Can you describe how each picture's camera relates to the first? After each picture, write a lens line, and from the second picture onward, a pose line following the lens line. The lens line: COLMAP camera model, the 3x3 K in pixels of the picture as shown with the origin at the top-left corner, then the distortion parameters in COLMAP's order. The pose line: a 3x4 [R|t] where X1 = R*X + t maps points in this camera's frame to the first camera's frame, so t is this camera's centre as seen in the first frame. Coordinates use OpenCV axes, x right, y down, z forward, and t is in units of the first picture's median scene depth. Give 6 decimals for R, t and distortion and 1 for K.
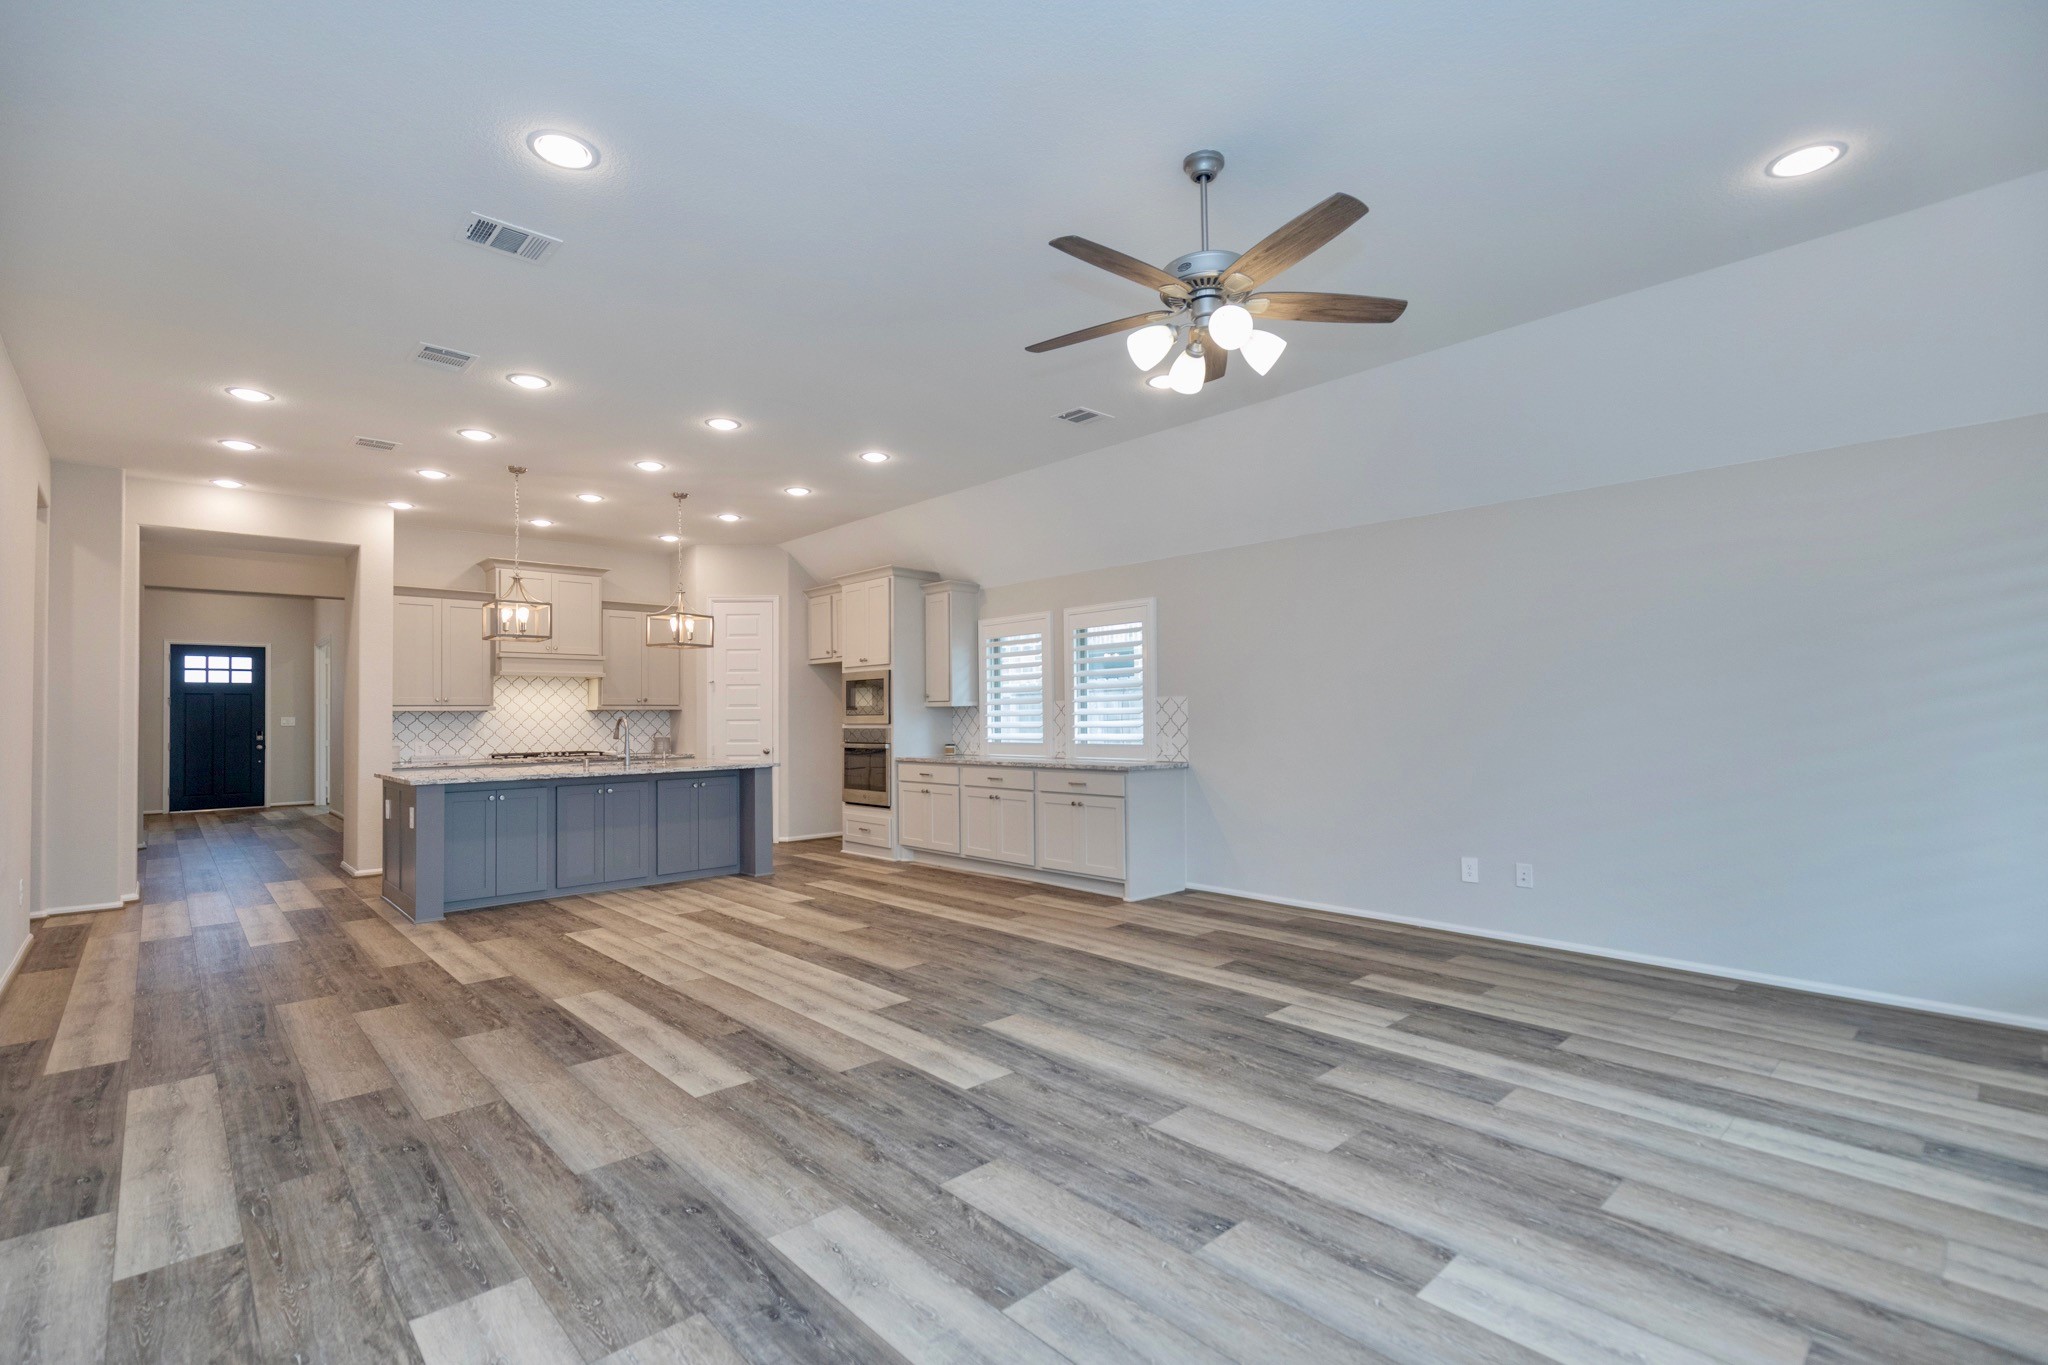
lens RADIAL K [[928.8, 0, 1031.8], [0, 928.8, 695.3], [0, 0, 1]] dist [0.008601, 0.000035]
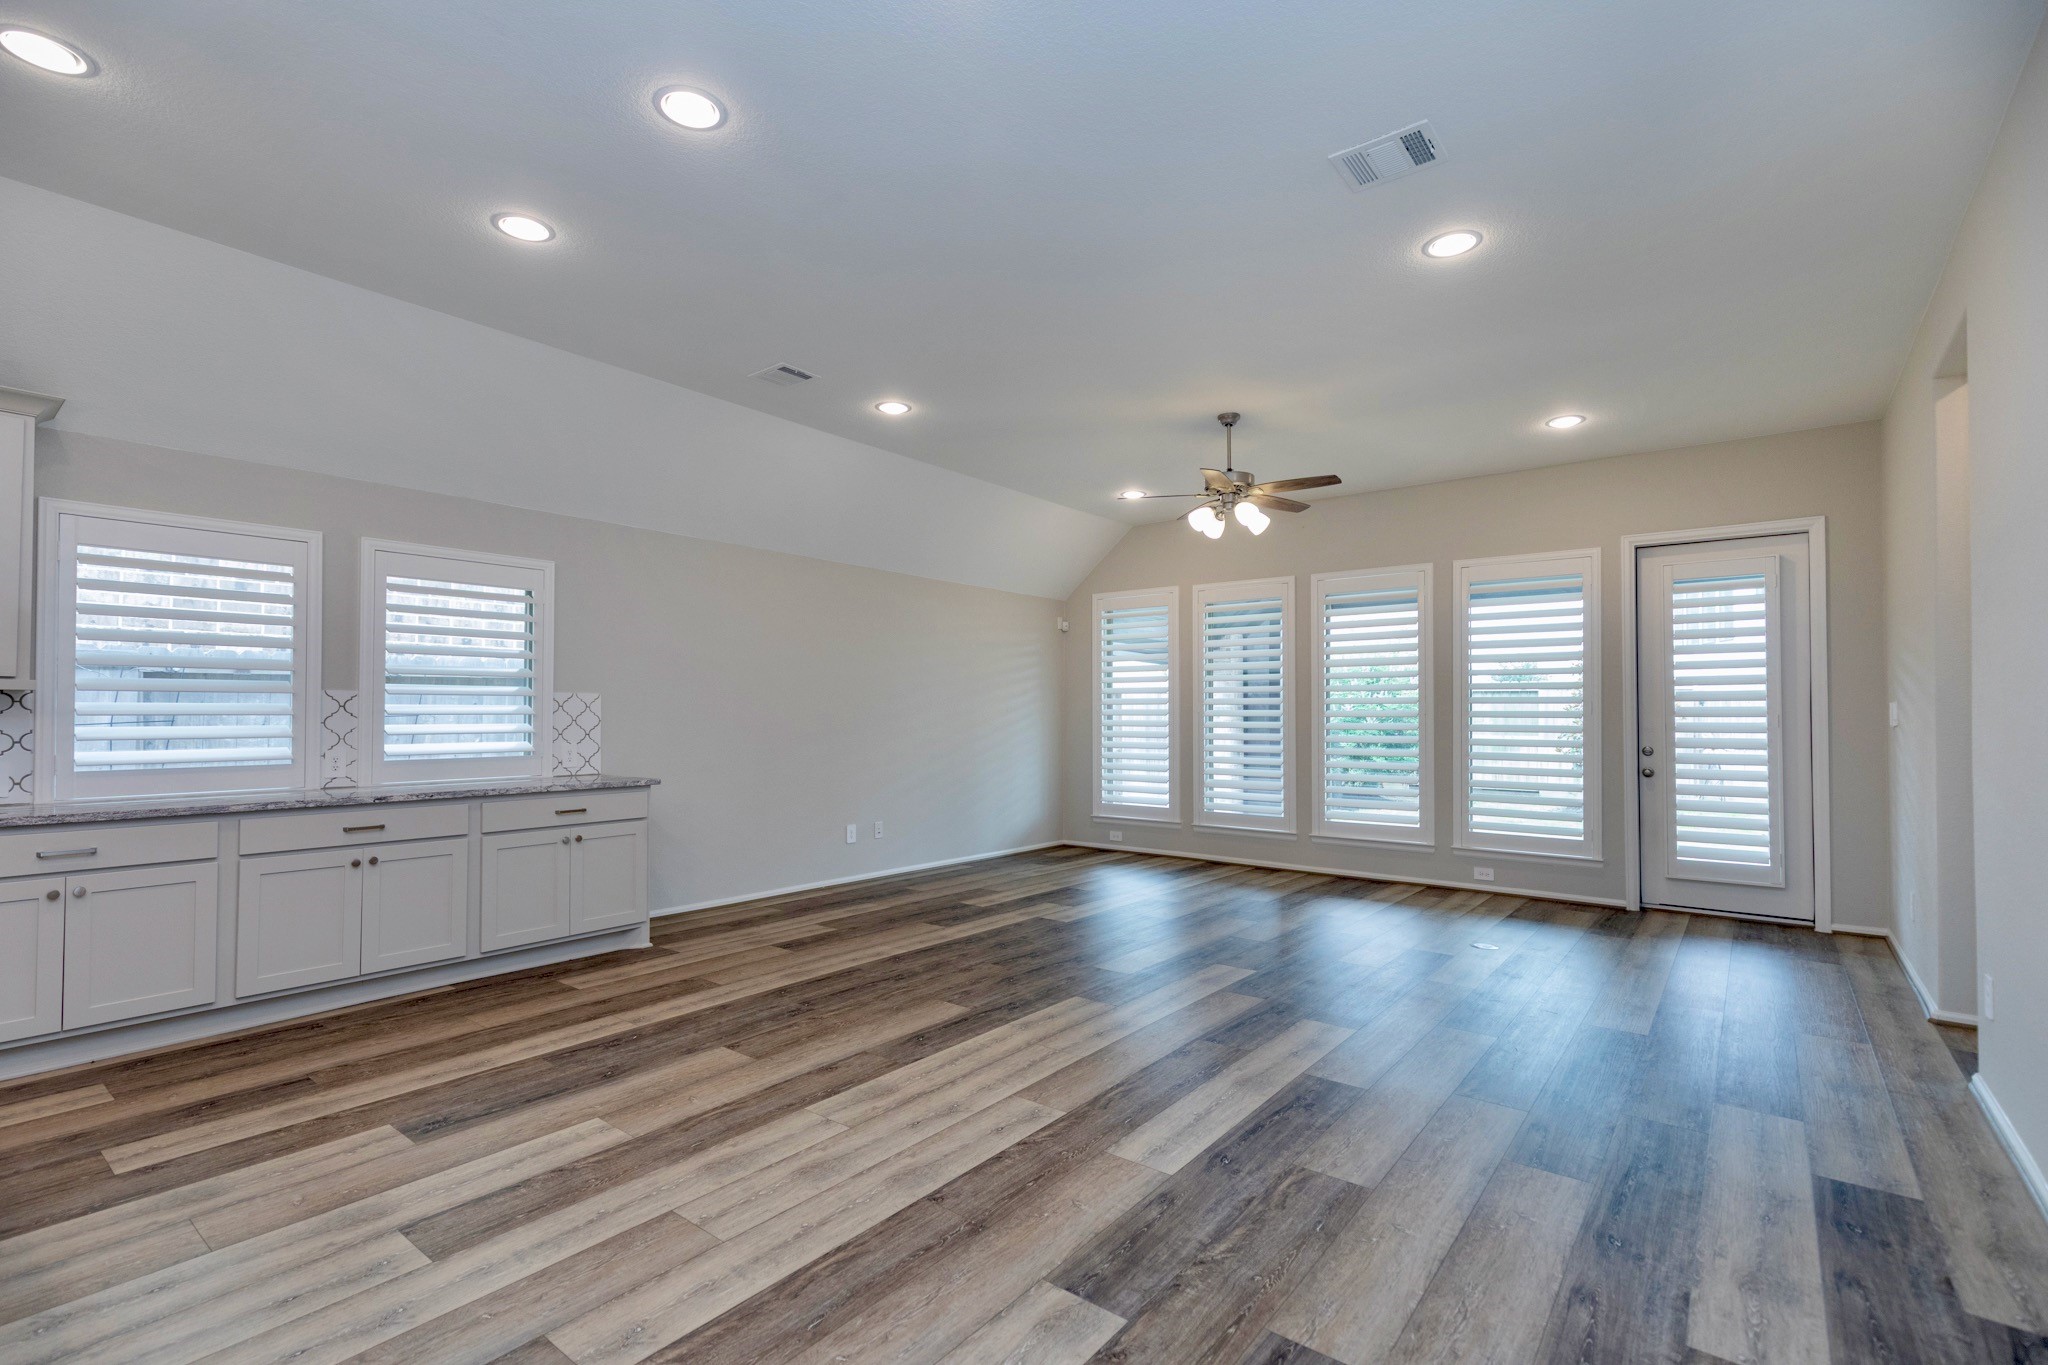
lens RADIAL K [[928.8, 0, 1015.5], [0, 928.8, 694.5], [0, 0, 1]] dist [0.008601, 0.000035]
pose [[-0.143330, 0.033278, 0.989115, -1.015996], [-0.023511, 0.999038, -0.037019, 0.034266], [-0.989396, -0.028561, -0.142409, 1.093534]]
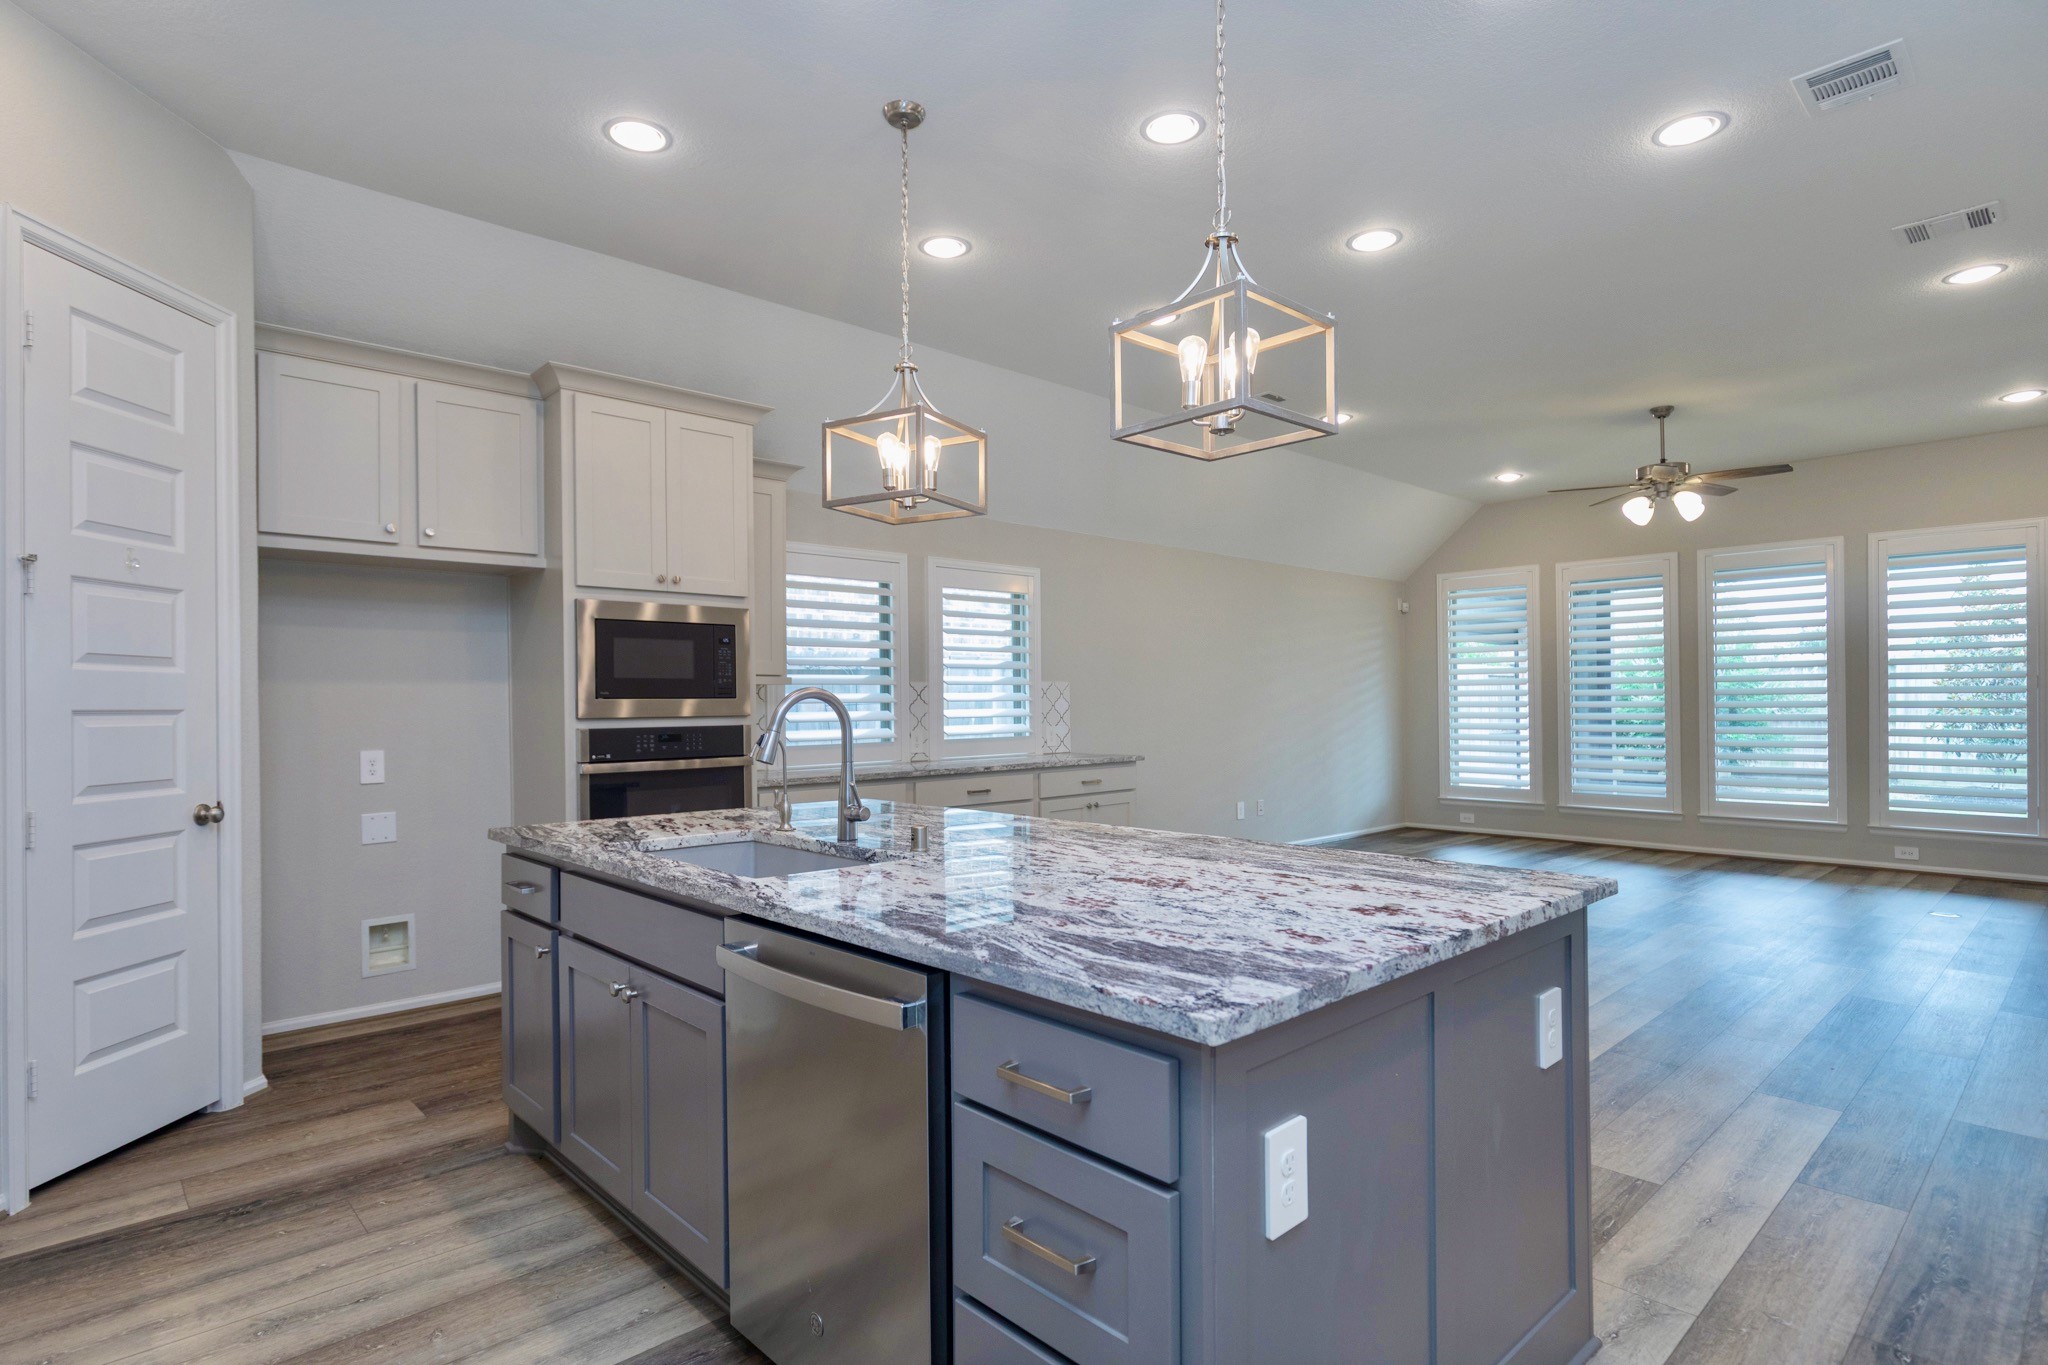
lens RADIAL K [[1041.6, 0, 1018.7], [0, 1041.6, 694.6], [0, 0, 1]] dist [0.000918, -0.001163]
pose [[0.005817, 0.017674, 0.999827, -1.285691], [-0.014062, 0.999746, -0.017591, 0.047968], [-0.999884, -0.013957, 0.006064, 1.515527]]
